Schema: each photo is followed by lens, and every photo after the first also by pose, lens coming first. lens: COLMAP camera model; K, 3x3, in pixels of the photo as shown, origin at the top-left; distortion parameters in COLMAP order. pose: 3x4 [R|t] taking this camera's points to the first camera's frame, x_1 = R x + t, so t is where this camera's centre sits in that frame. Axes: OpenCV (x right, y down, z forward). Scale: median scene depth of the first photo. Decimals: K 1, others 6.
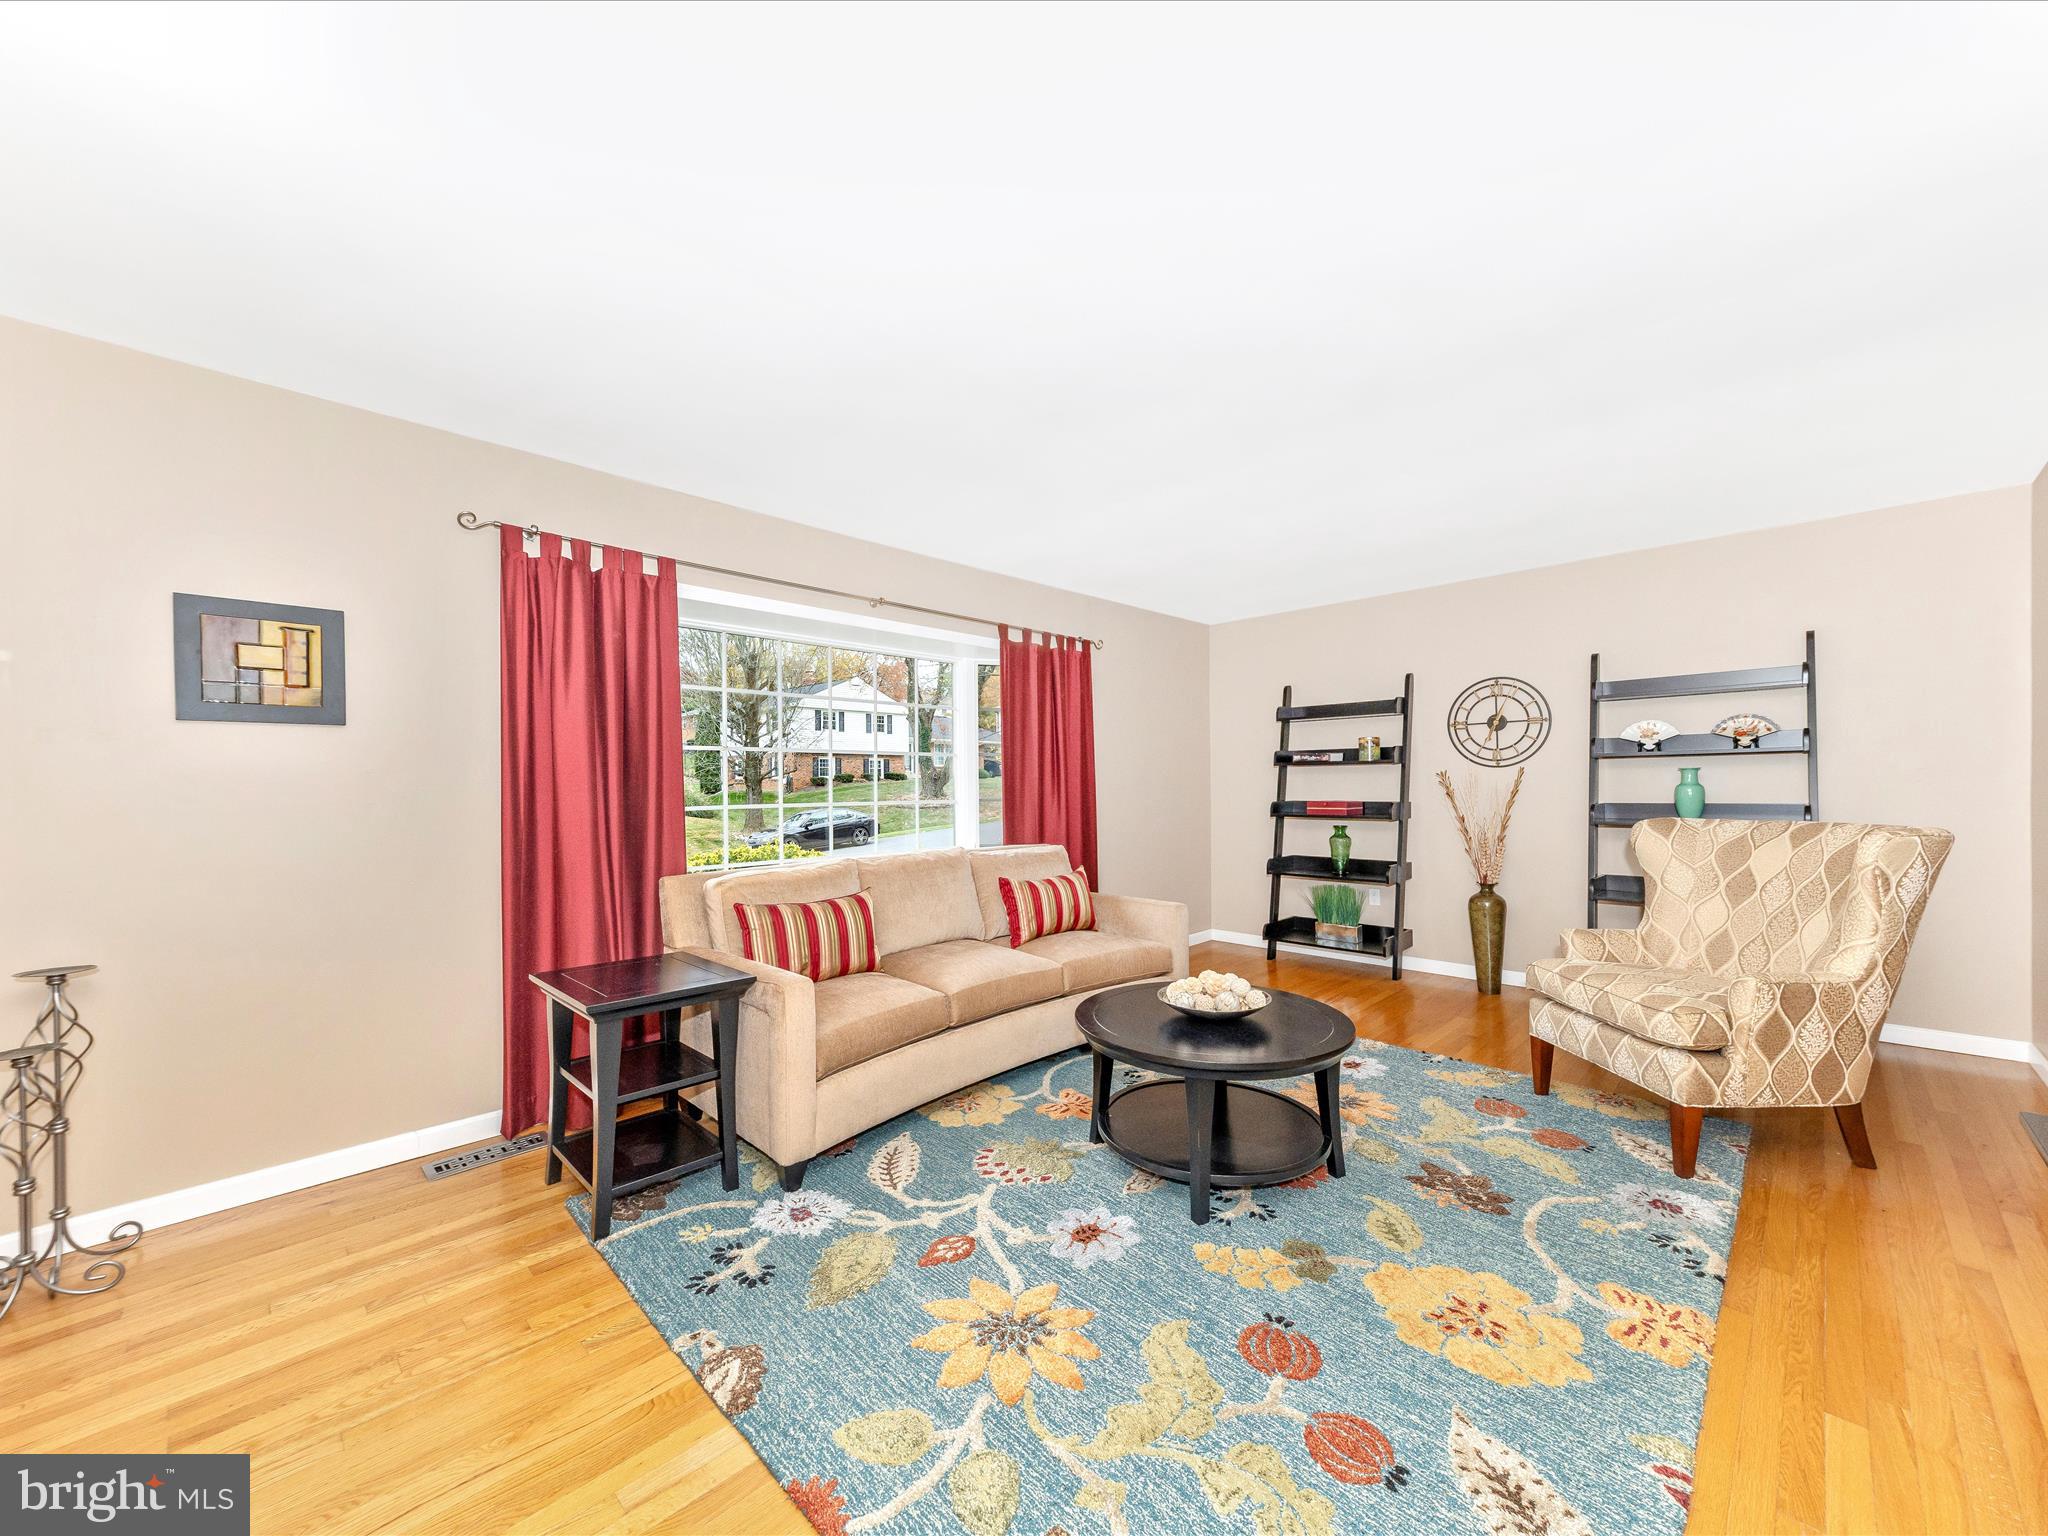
lens RADIAL K [[786.4, 0, 1024.6], [0, 786.4, 772.8], [0, 0, 1]] dist [0.001380, -0.000044]
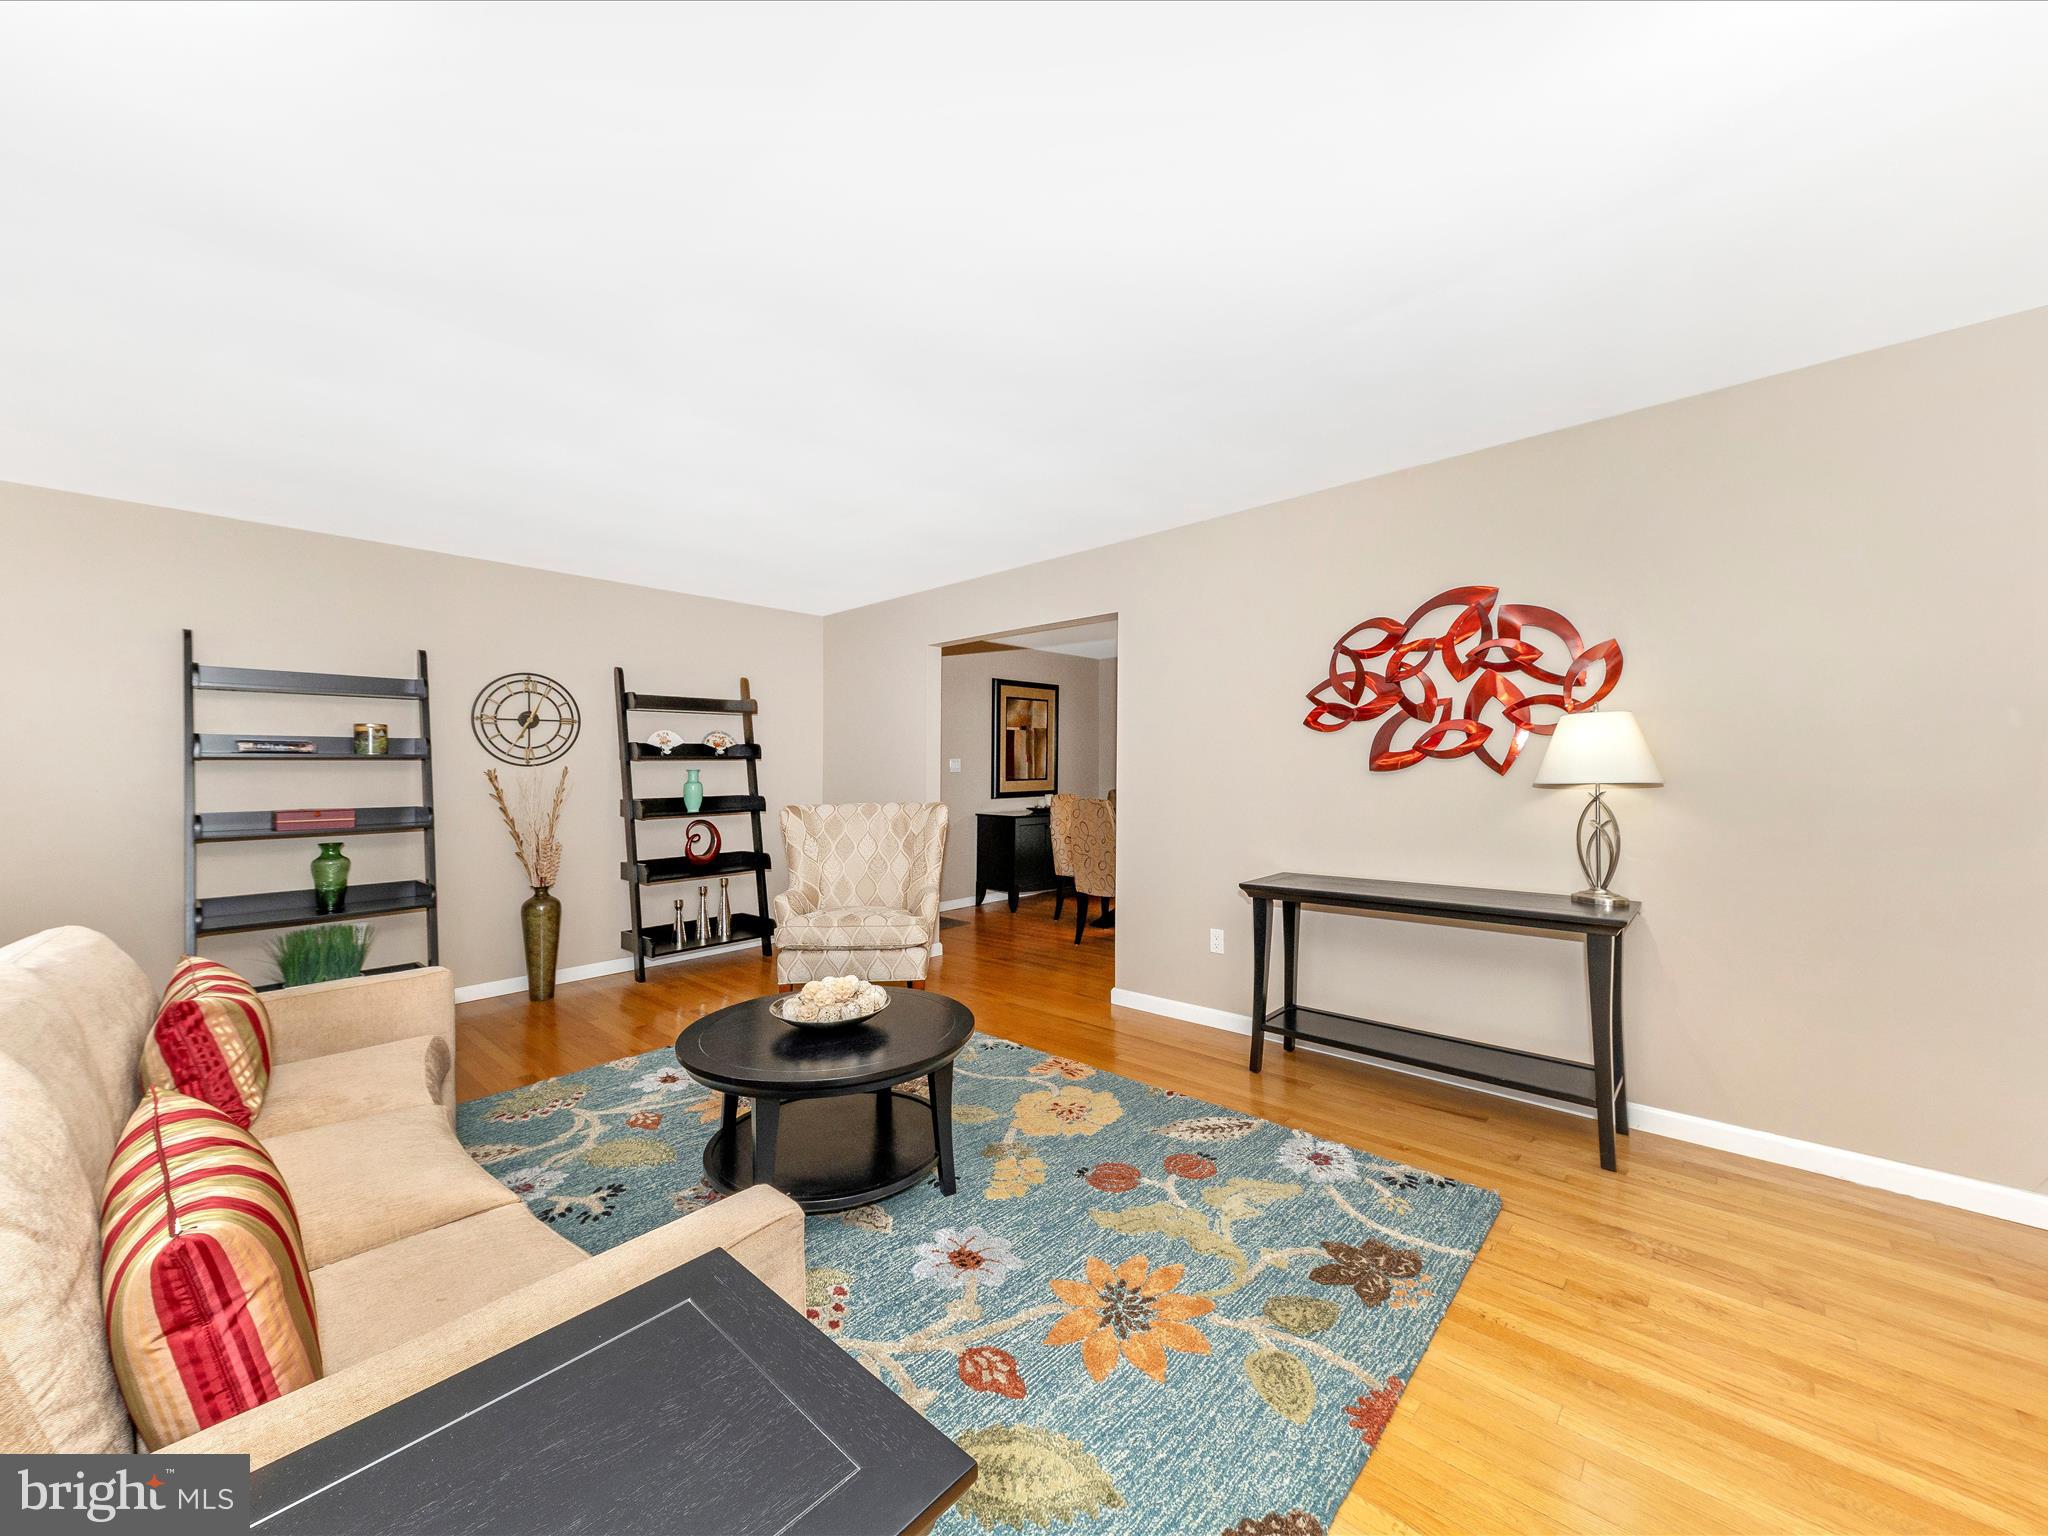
lens RADIAL K [[781.1, 0, 1022.6], [0, 781.1, 771.2], [0, 0, 1]] dist [0.001298, 0.000116]
pose [[-0.050183, 0.009056, 0.998699, -0.406495], [-0.003061, 0.999953, -0.009221, 0.006260], [-0.998735, -0.003520, -0.050153, 0.464504]]
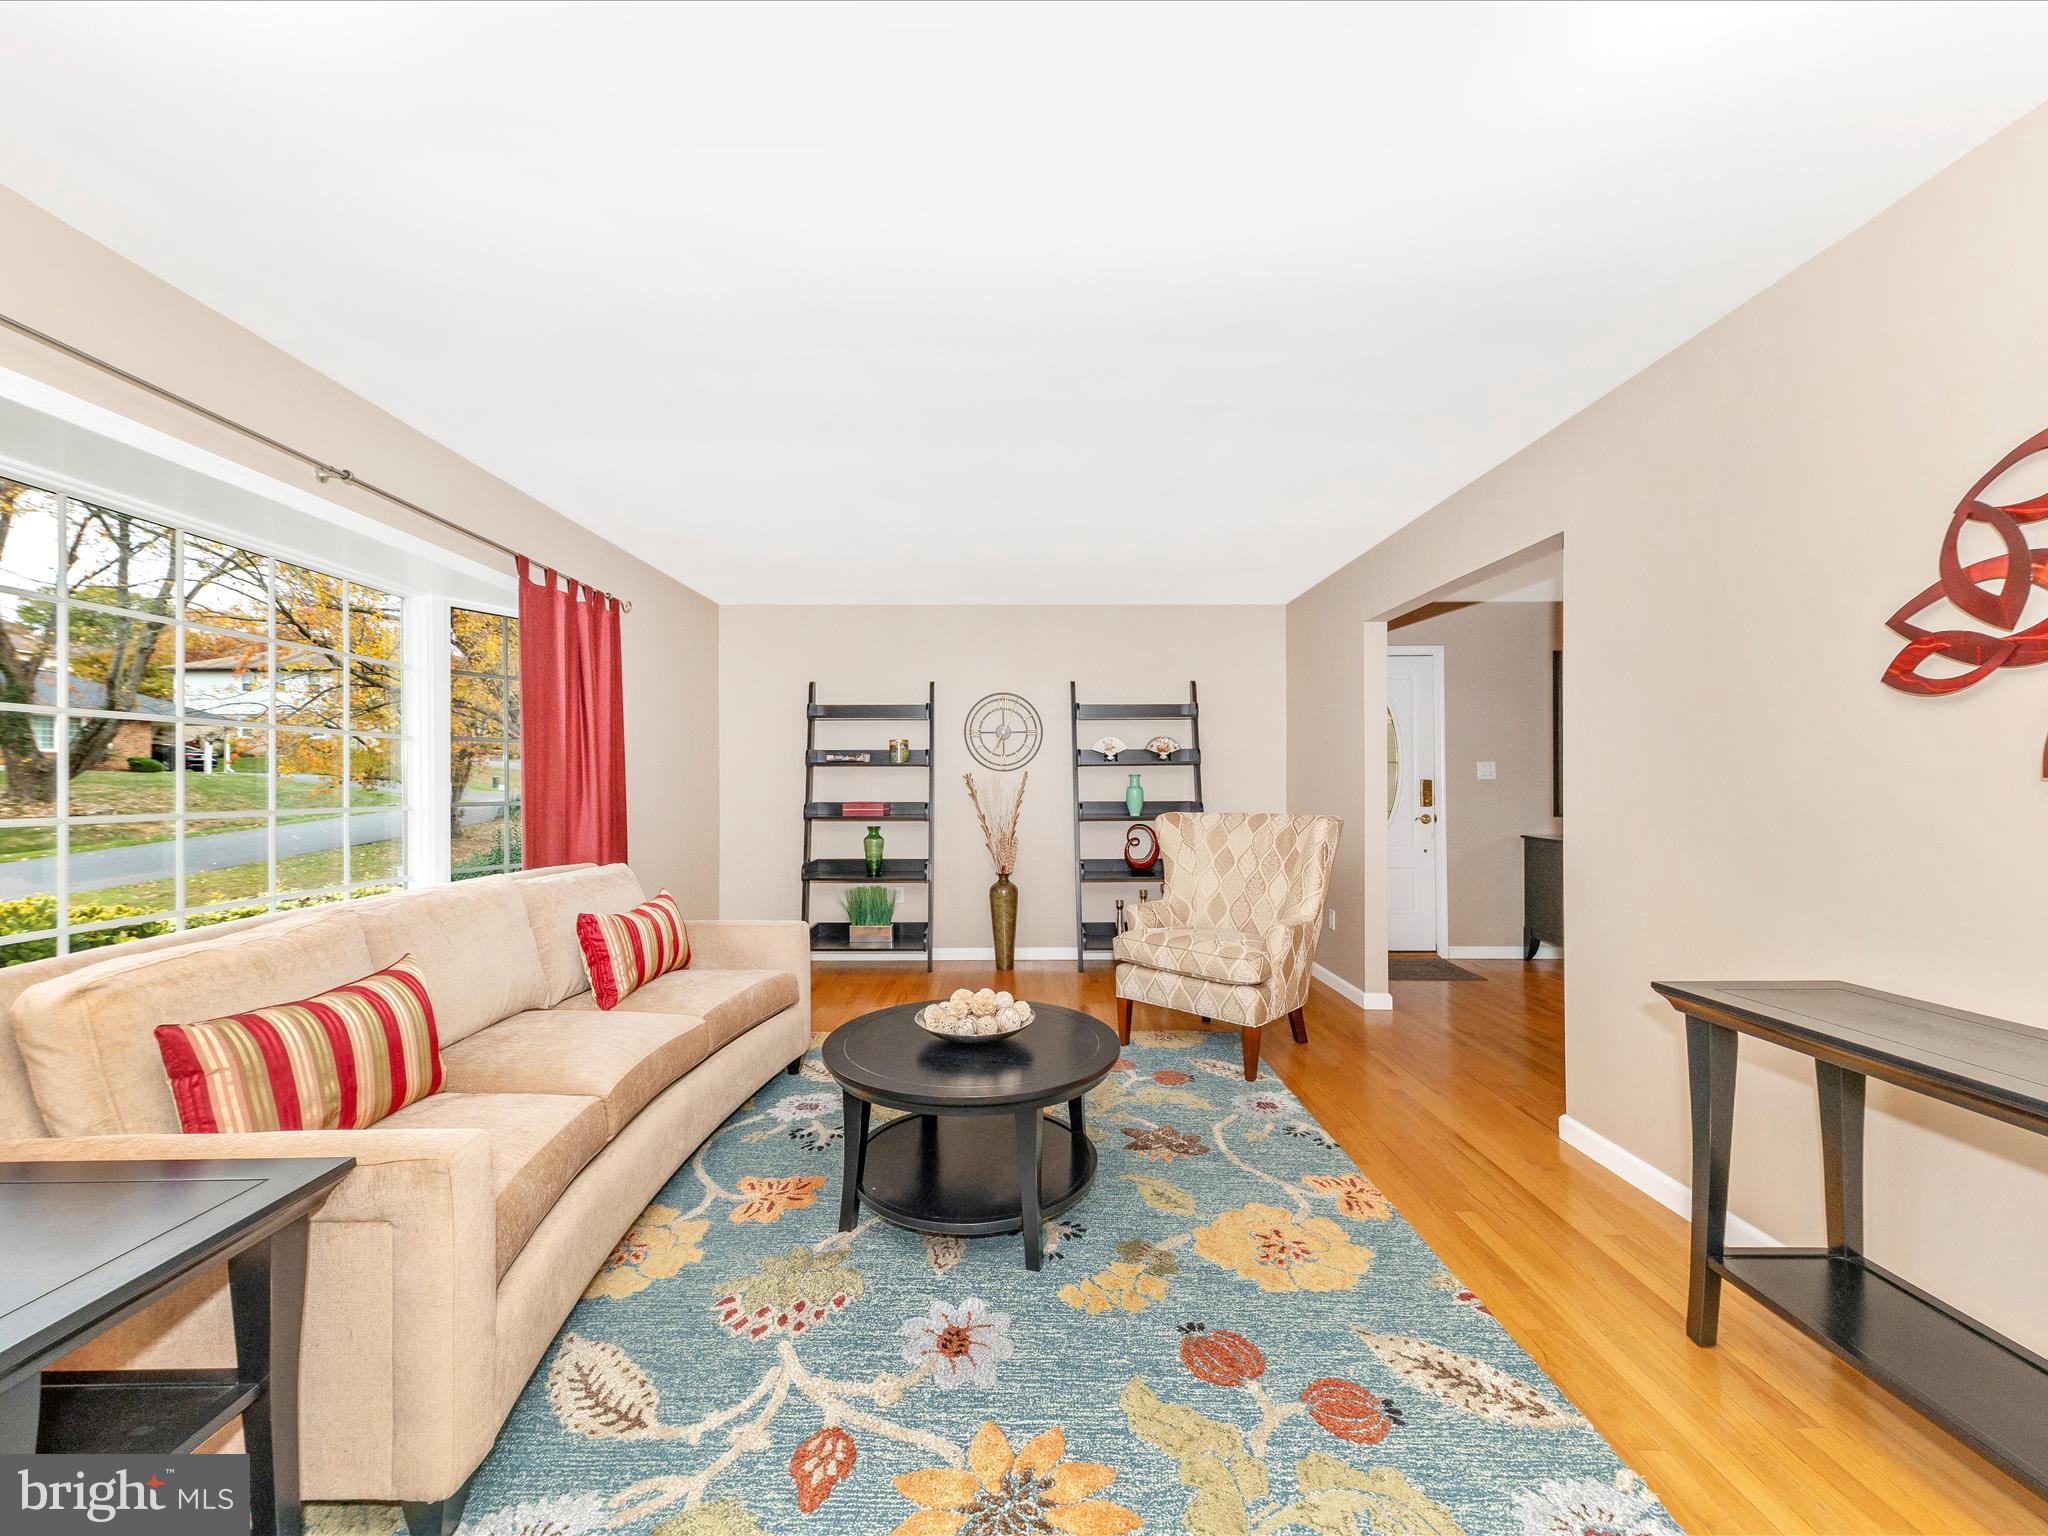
lens RADIAL K [[797.7, 0, 1015.4], [0, 797.7, 766.7], [0, 0, 1]] dist [0.018977, -0.005797]
pose [[0.704184, 0.022012, 0.709676, -0.224105], [-0.014943, 0.999757, -0.016182, 0.005197], [-0.709861, 0.000790, 0.704342, 0.178369]]
